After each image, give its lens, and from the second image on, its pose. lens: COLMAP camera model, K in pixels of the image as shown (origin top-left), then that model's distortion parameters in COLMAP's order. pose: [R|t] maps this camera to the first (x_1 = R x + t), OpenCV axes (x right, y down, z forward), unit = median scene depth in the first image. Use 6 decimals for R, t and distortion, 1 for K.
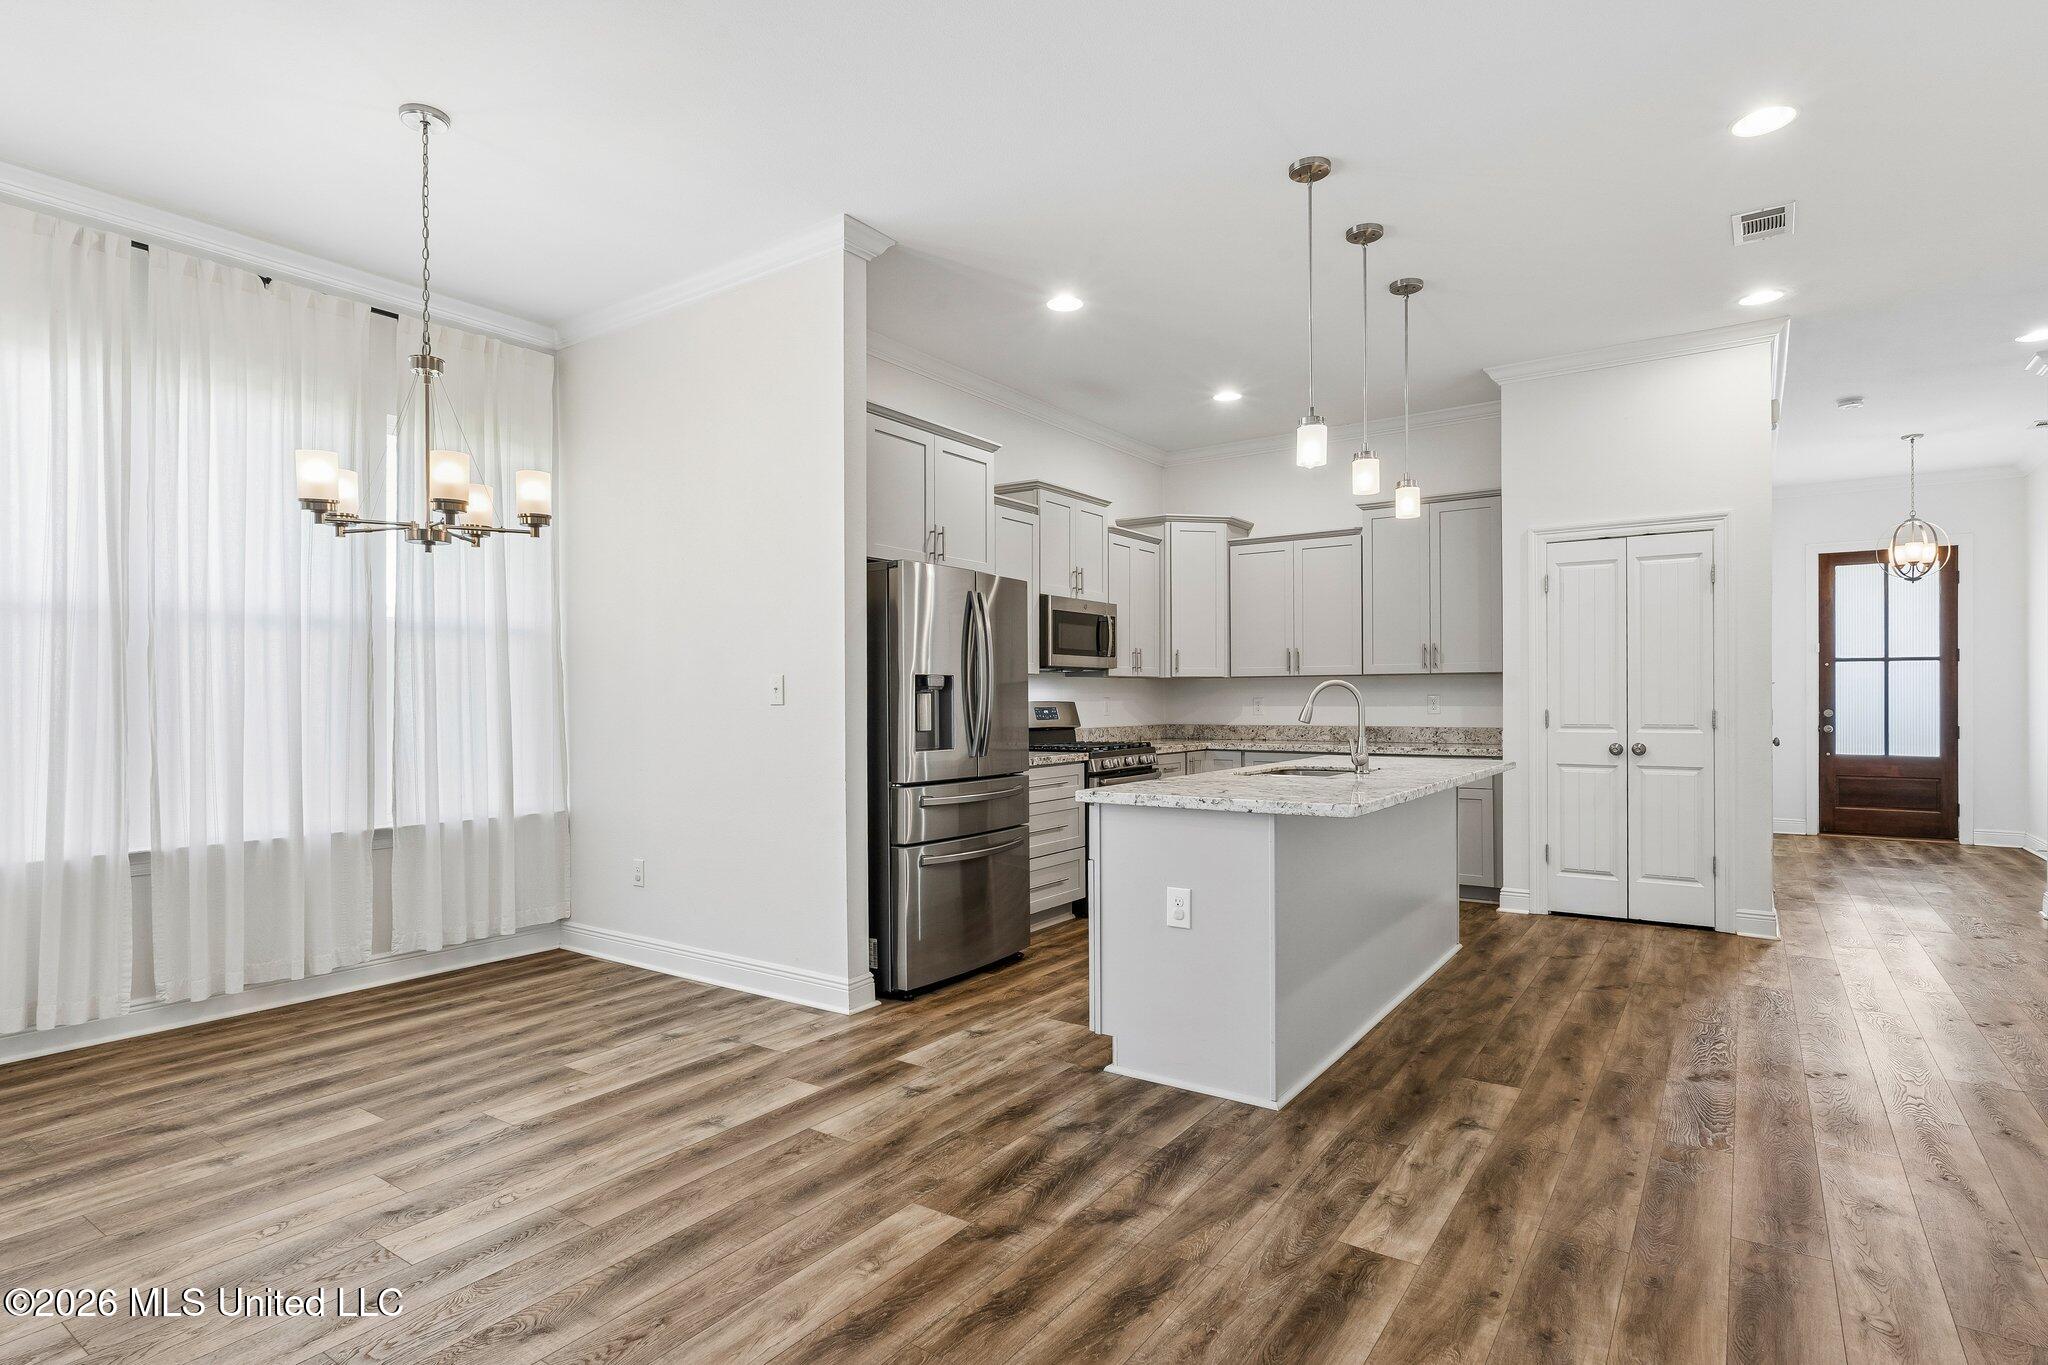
lens RADIAL K [[1030.4, 0, 1024.1], [0, 1030.4, 698.7], [0, 0, 1]] dist [-0.004614, 0.002580]
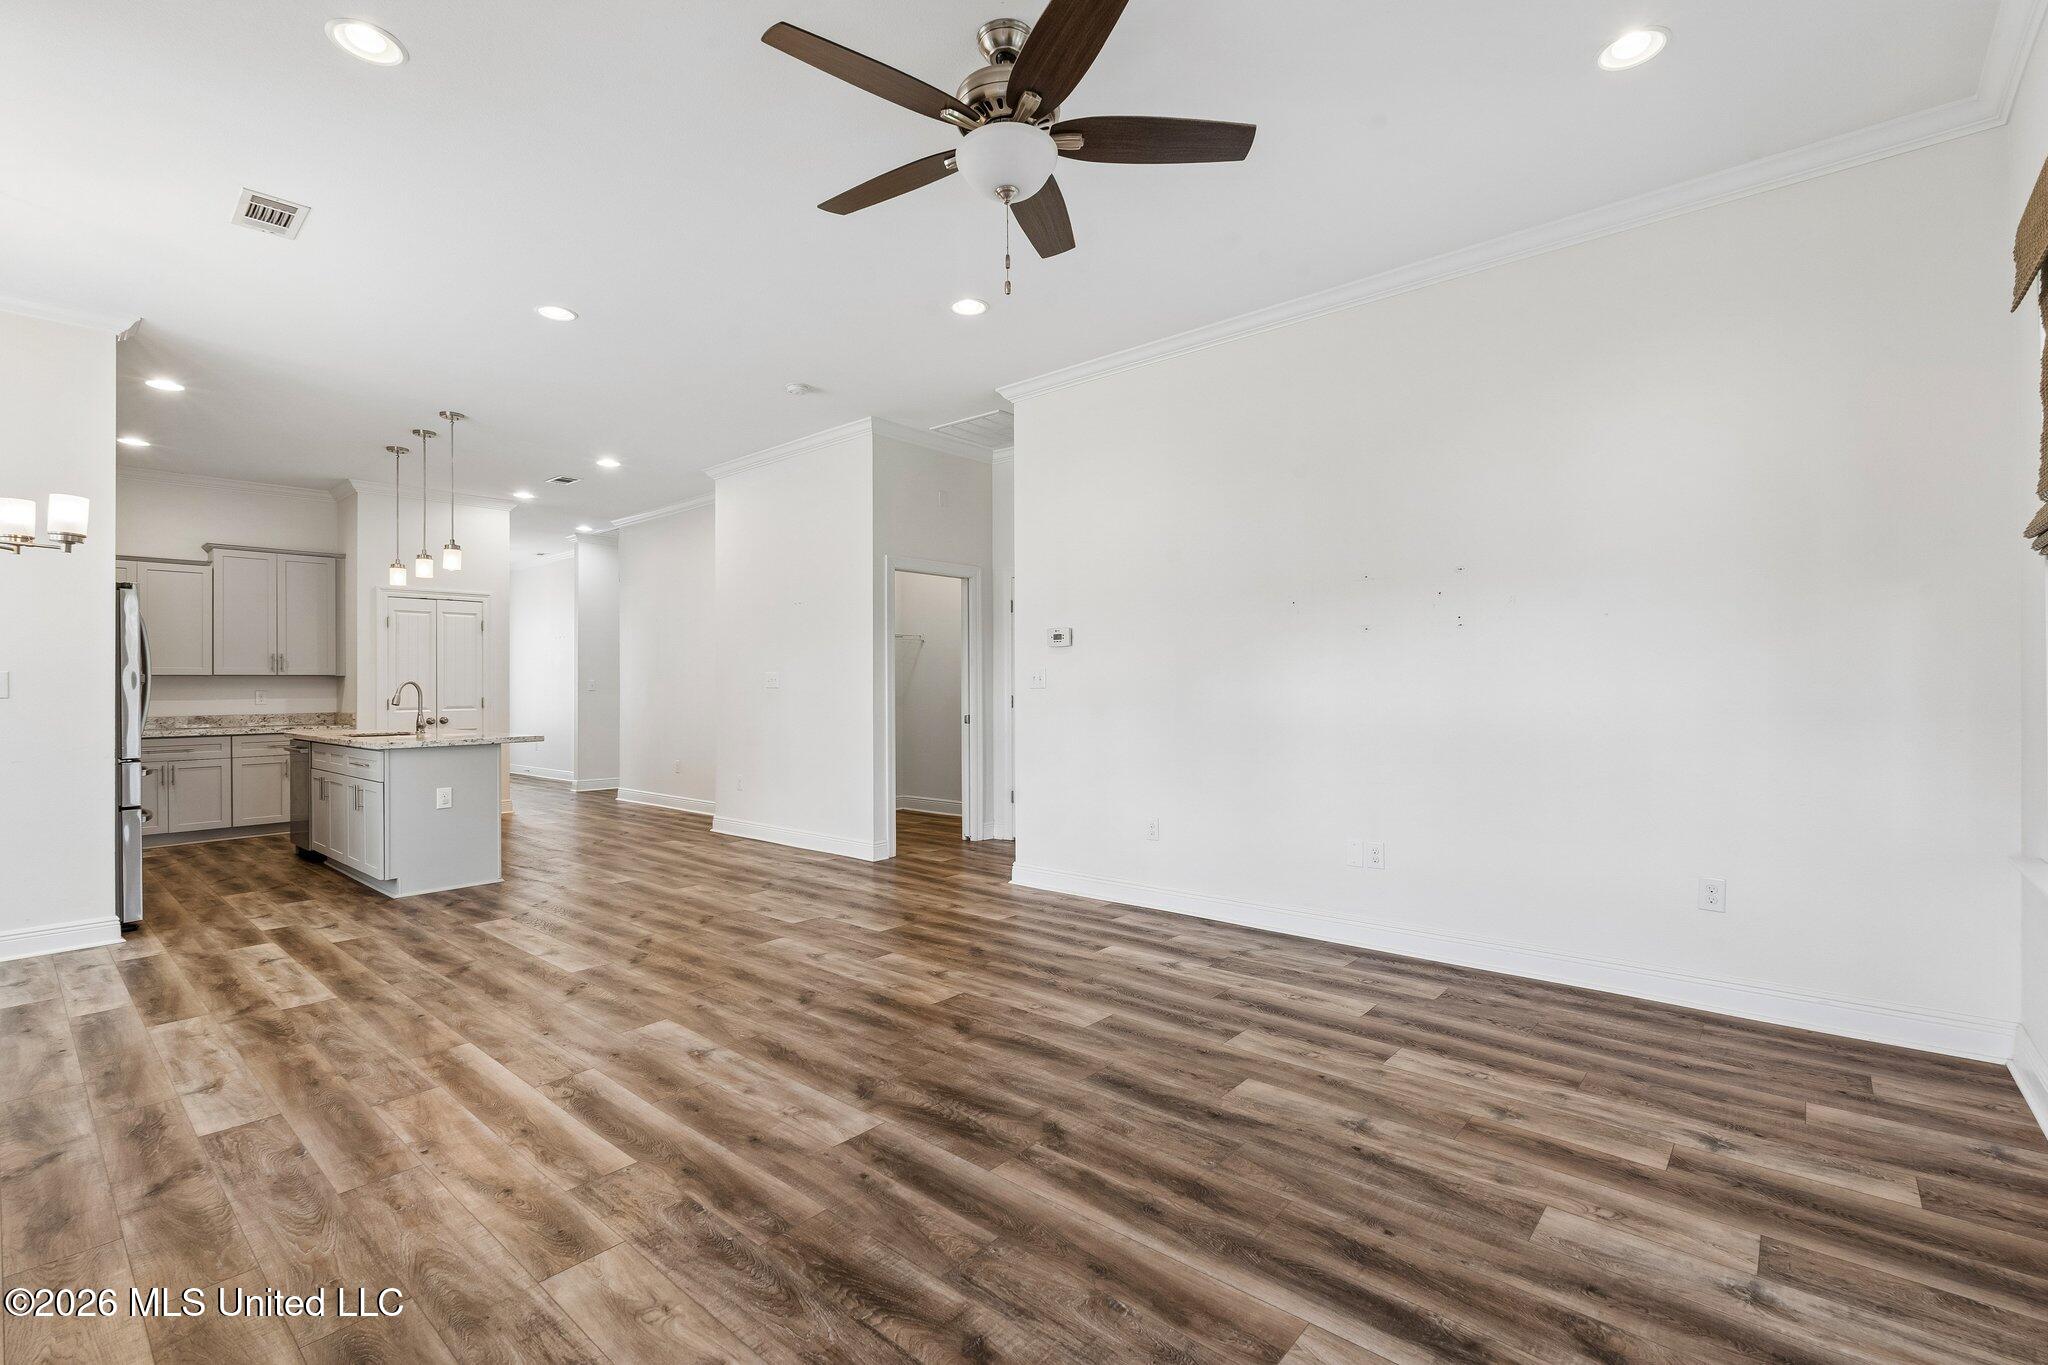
lens RADIAL K [[904.1, 0, 1047.3], [0, 904.1, 690.8], [0, 0, 1]] dist [-0.009261, 0.000245]
pose [[0.084104, -0.003057, 0.996452, -1.095184], [0.008796, 0.999959, 0.002325, 0.005047], [-0.996418, 0.008569, 0.084128, -0.211267]]
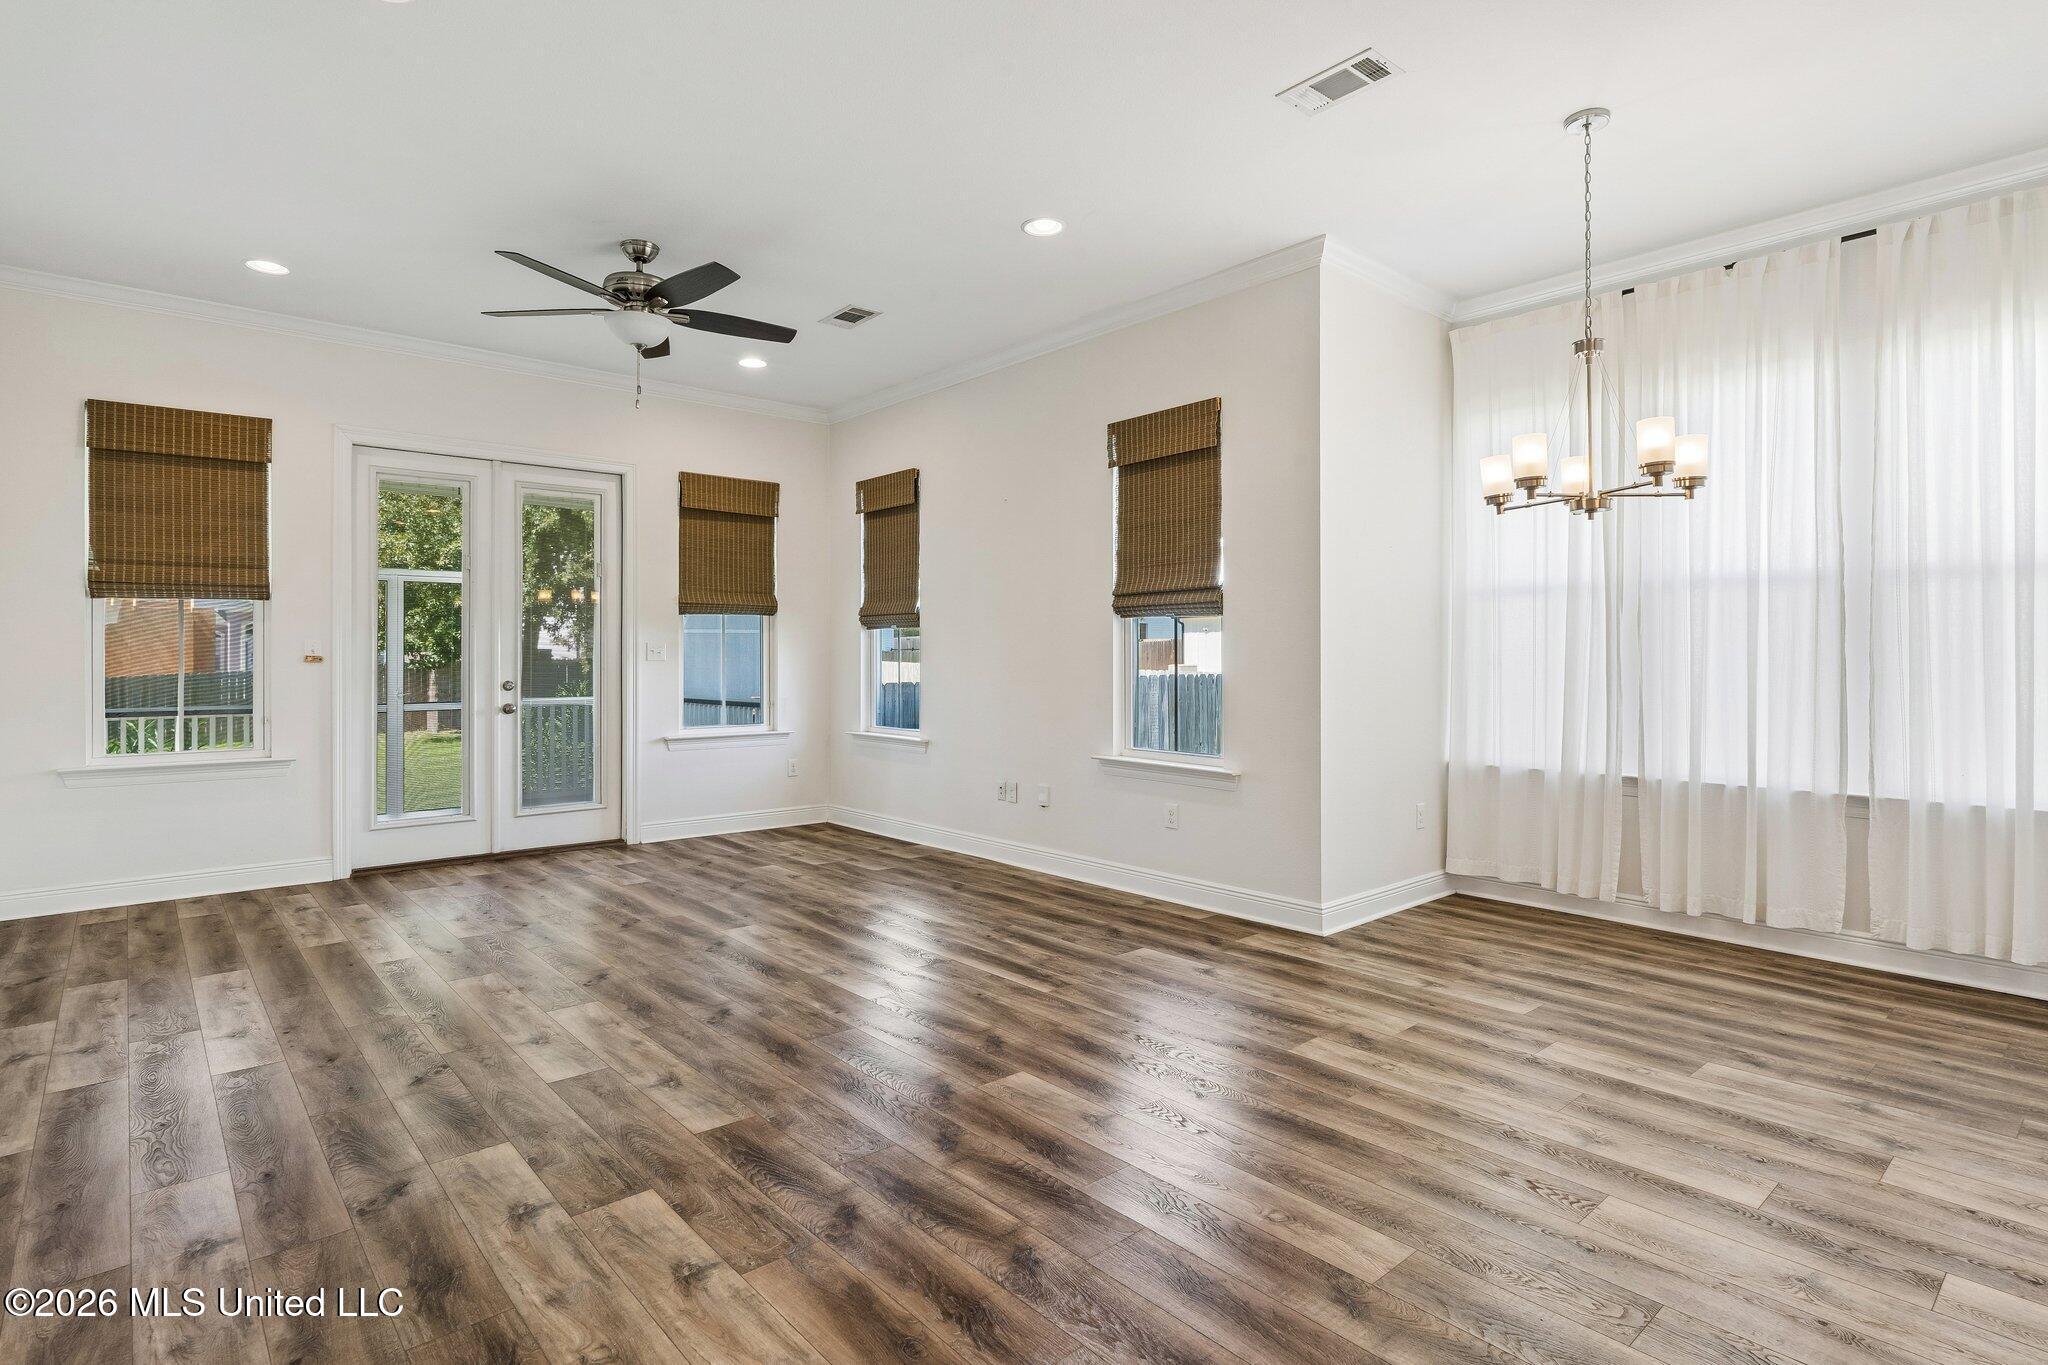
lens RADIAL K [[1030.4, 0, 1026.3], [0, 1030.4, 647.9], [0, 0, 1]] dist [-0.004614, 0.002580]
pose [[-0.236202, -0.003553, -0.971698, 0.466227], [0.001345, 0.999991, -0.003983, -0.003099], [0.971703, -0.002248, -0.236195, 0.519377]]
